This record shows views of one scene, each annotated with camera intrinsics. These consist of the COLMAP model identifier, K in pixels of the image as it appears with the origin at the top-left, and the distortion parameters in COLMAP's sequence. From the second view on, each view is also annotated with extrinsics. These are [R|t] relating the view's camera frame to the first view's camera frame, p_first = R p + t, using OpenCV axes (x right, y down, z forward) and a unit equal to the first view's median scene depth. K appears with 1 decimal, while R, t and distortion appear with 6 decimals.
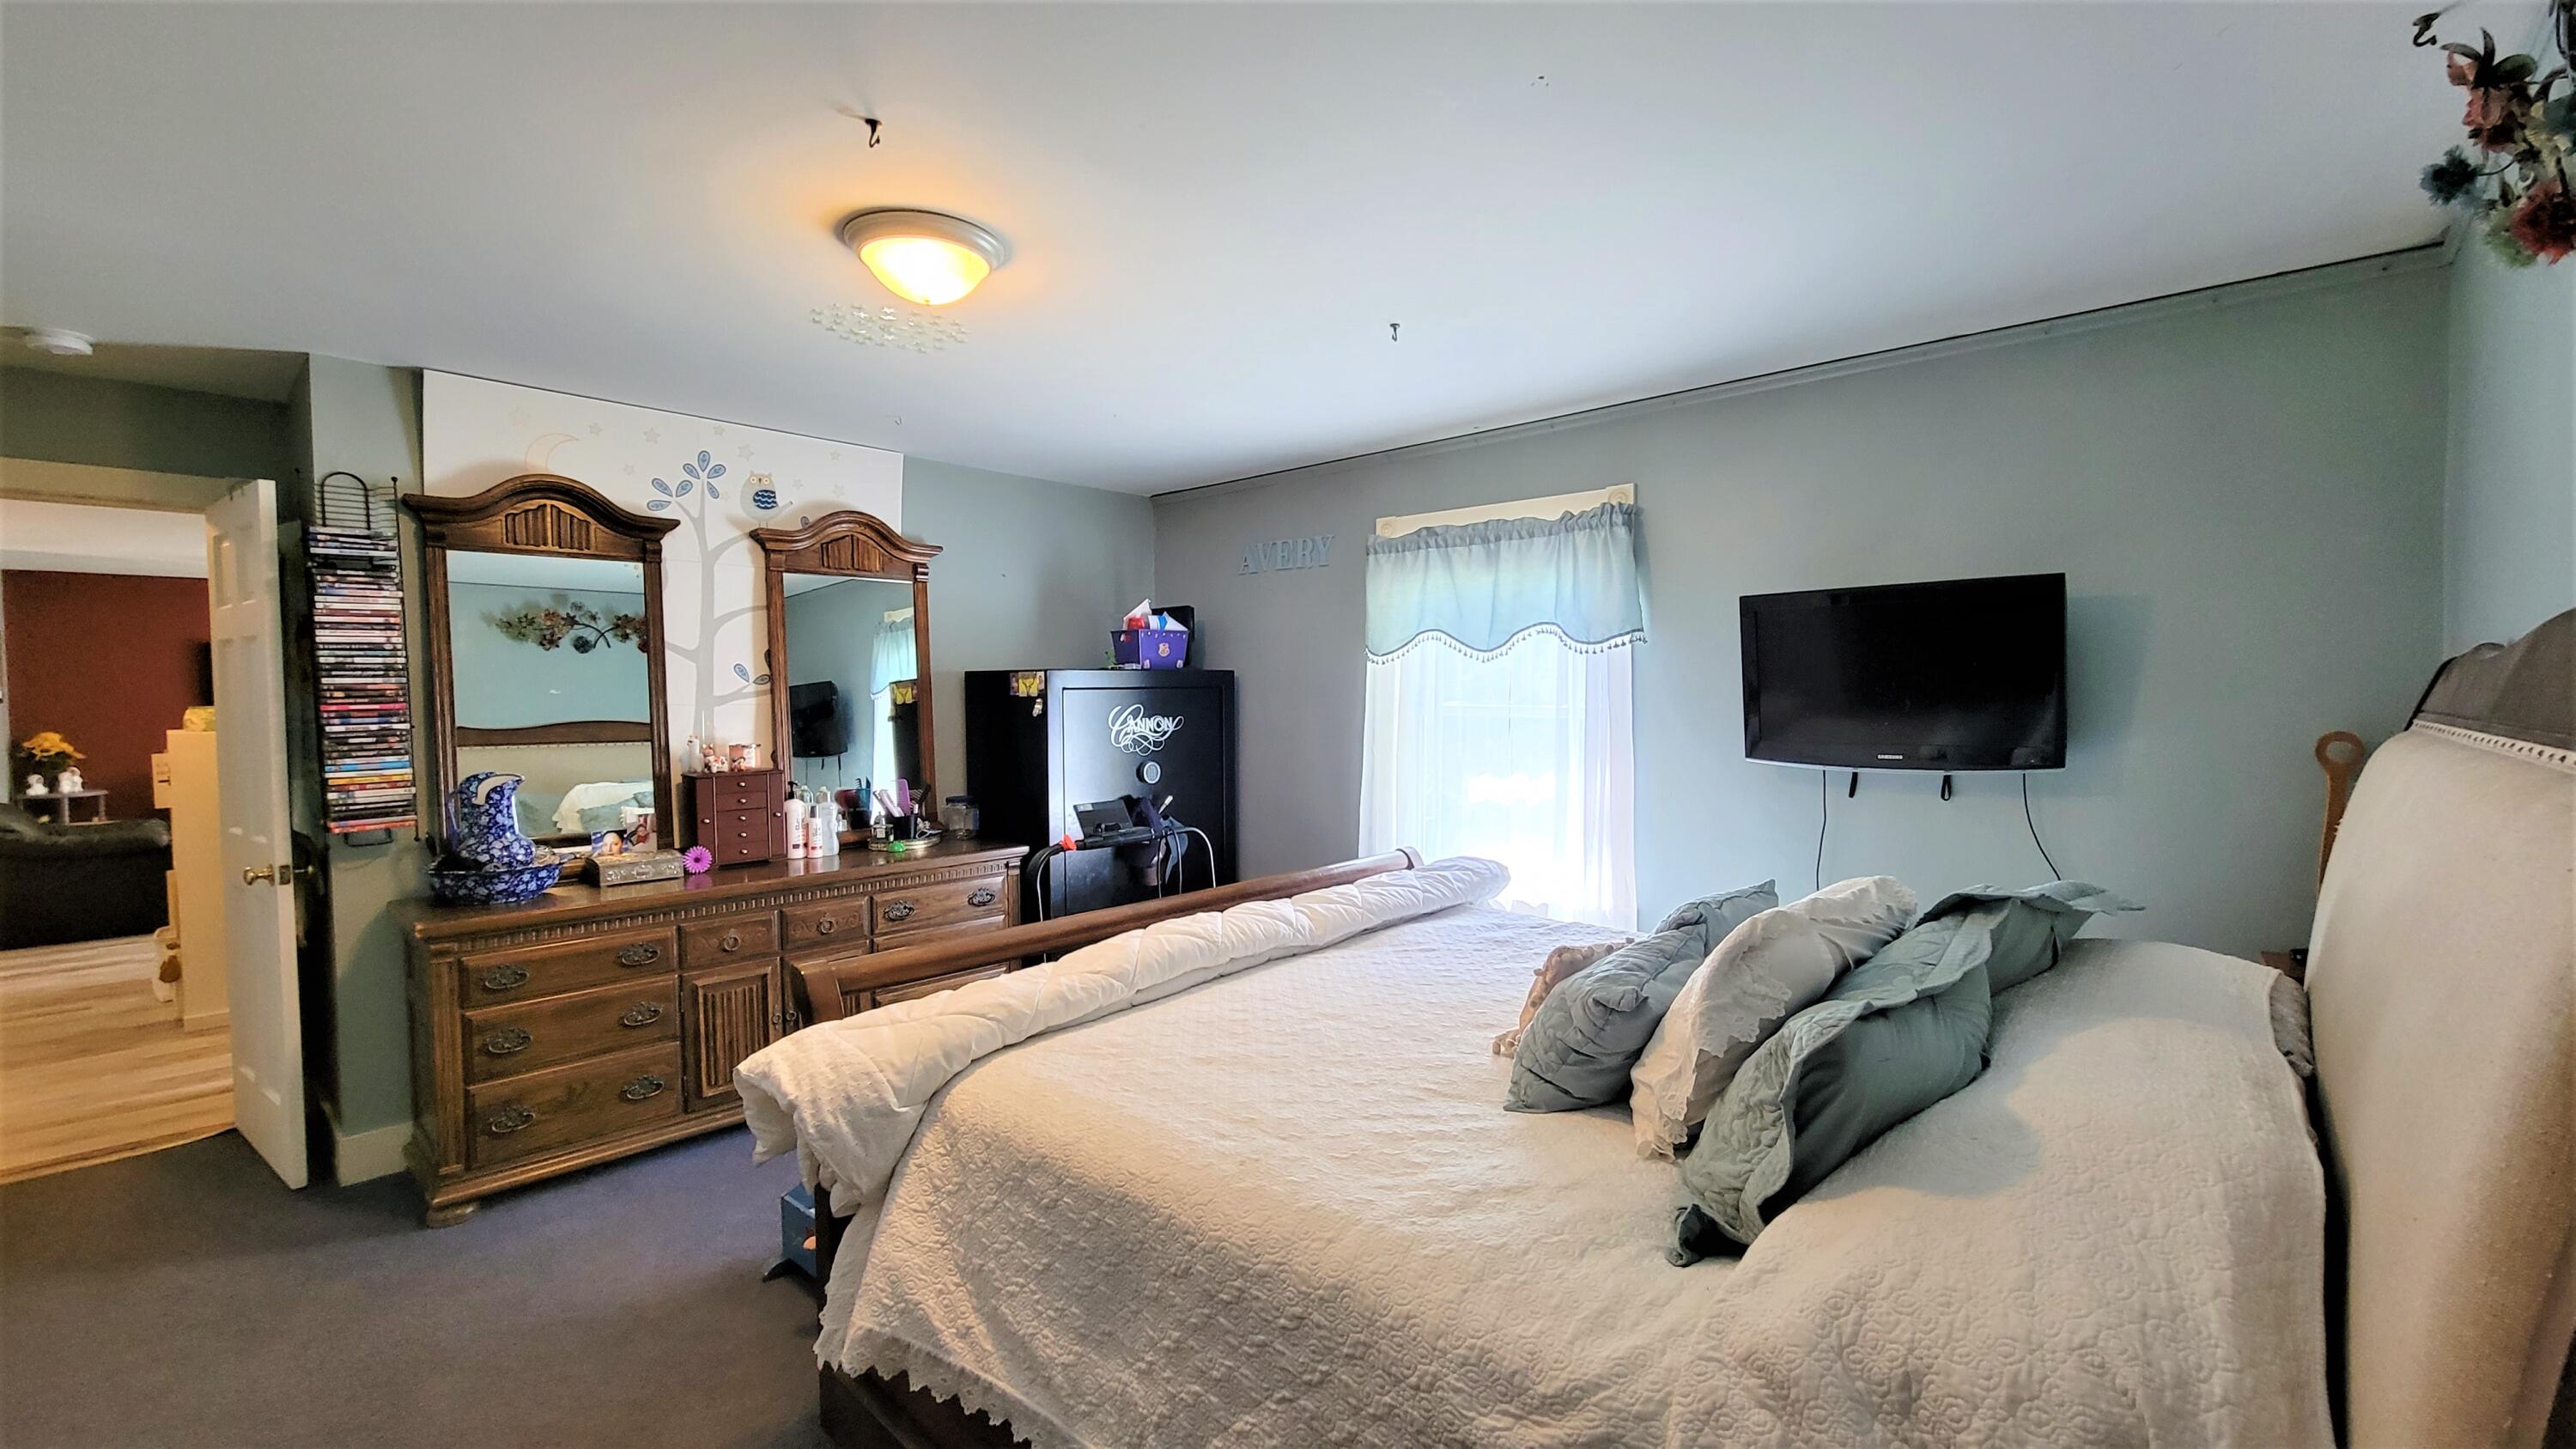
lens RADIAL K [[1055.6, 0, 1290.3], [0, 1055.6, 734.1], [0, 0, 1]] dist [-0.010795, -0.000089]
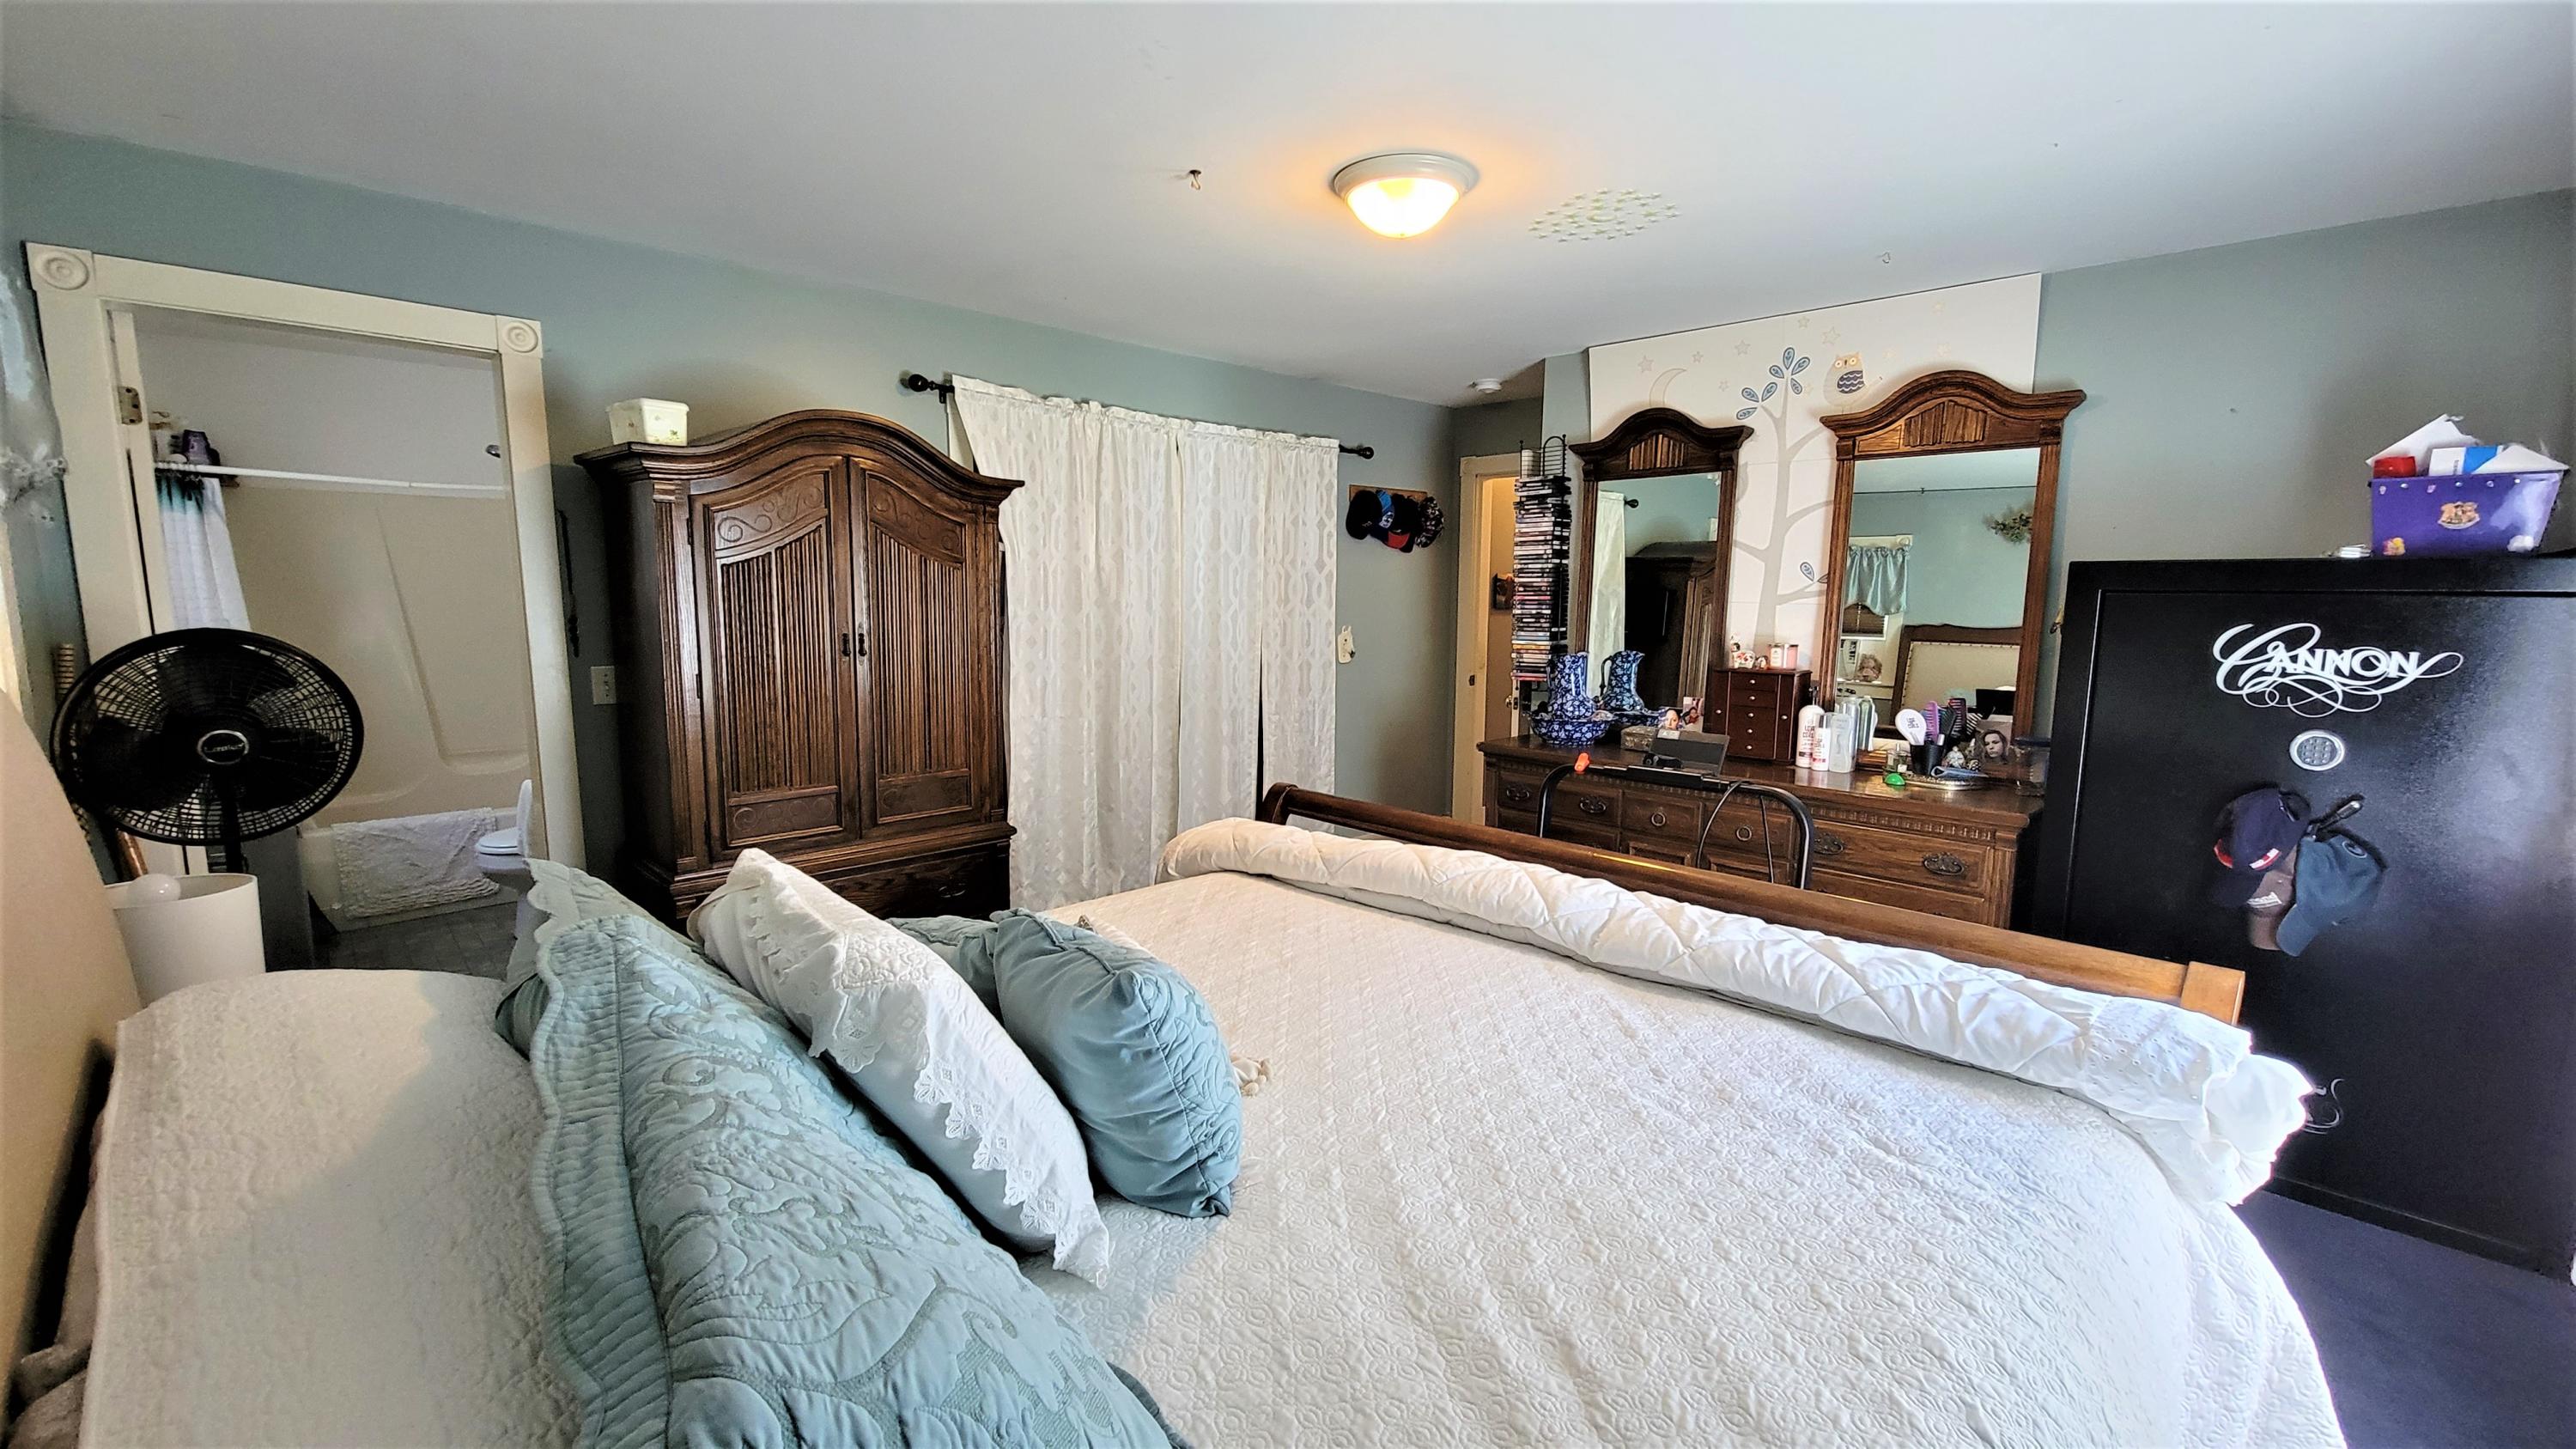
lens RADIAL K [[1055.6, 0, 1290.3], [0, 1055.6, 734.1], [0, 0, 1]] dist [-0.010795, -0.000089]
pose [[-0.076624, 0.142001, -0.986896, 0.519254], [-0.048389, 0.988110, 0.145932, -0.029127], [0.995885, 0.058937, -0.068841, 0.617354]]
